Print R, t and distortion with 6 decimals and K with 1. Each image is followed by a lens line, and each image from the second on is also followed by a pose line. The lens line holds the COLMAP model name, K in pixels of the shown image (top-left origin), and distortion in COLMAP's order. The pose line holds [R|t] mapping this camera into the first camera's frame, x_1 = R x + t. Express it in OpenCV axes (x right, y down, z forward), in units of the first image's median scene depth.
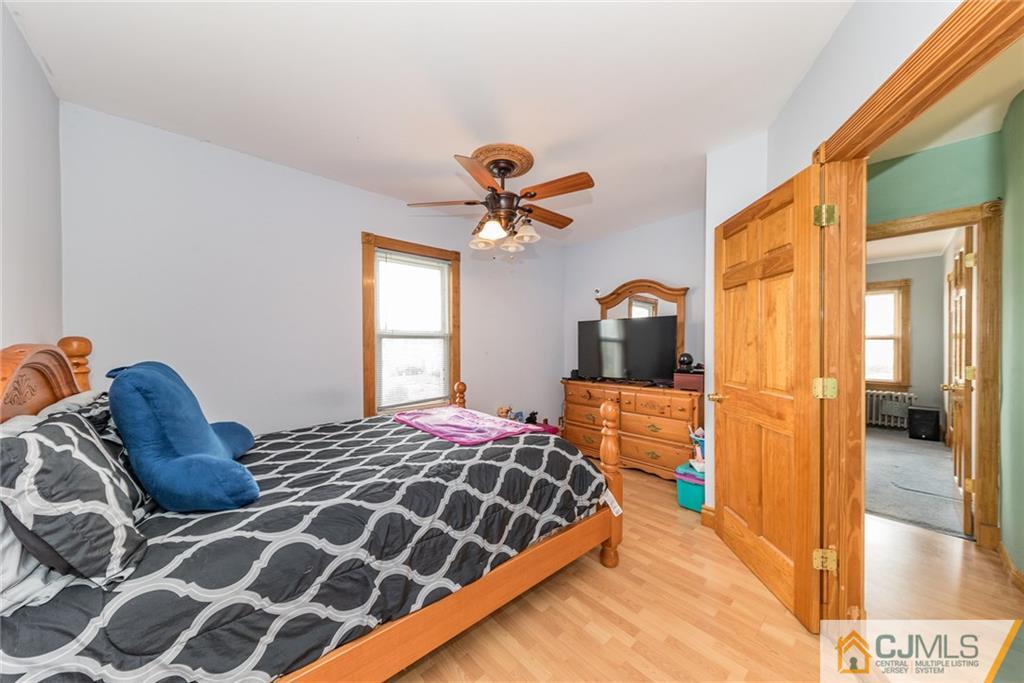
lens RADIAL K [[354.9, 0, 518.4], [0, 354.9, 345.5], [0, 0, 1]] dist [0.007038, -0.002209]
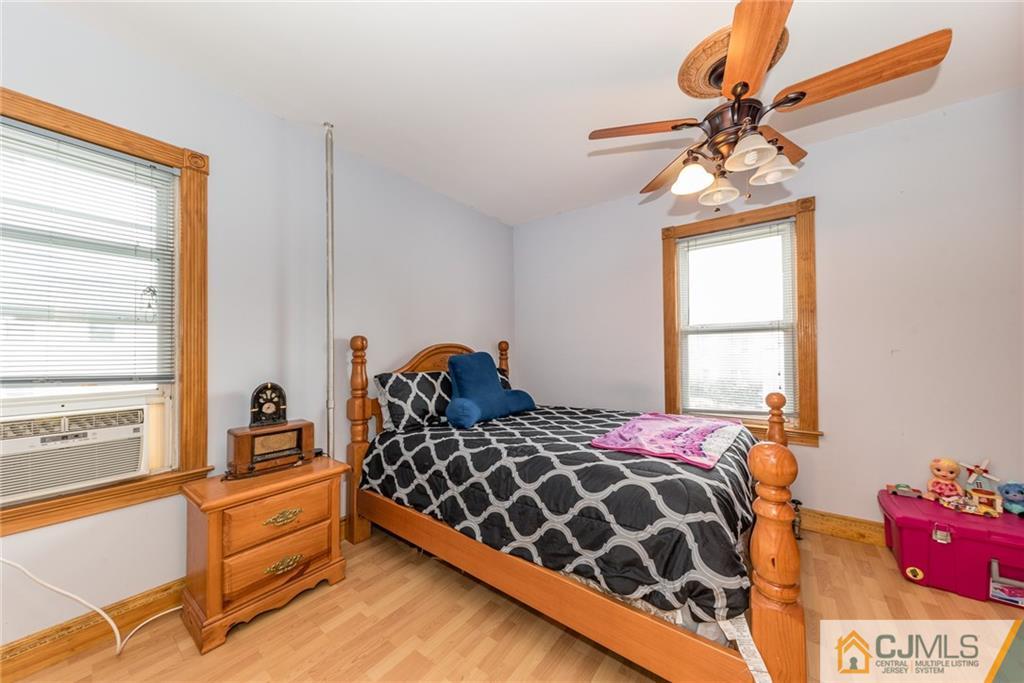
lens RADIAL K [[354.9, 0, 516.6], [0, 354.9, 348.8], [0, 0, 1]] dist [0.007038, -0.002209]
pose [[0.166206, -0.012990, -0.986005, 0.468547], [0.009361, 0.999889, -0.011595, 0.023835], [0.986047, -0.007302, 0.166309, 0.418428]]
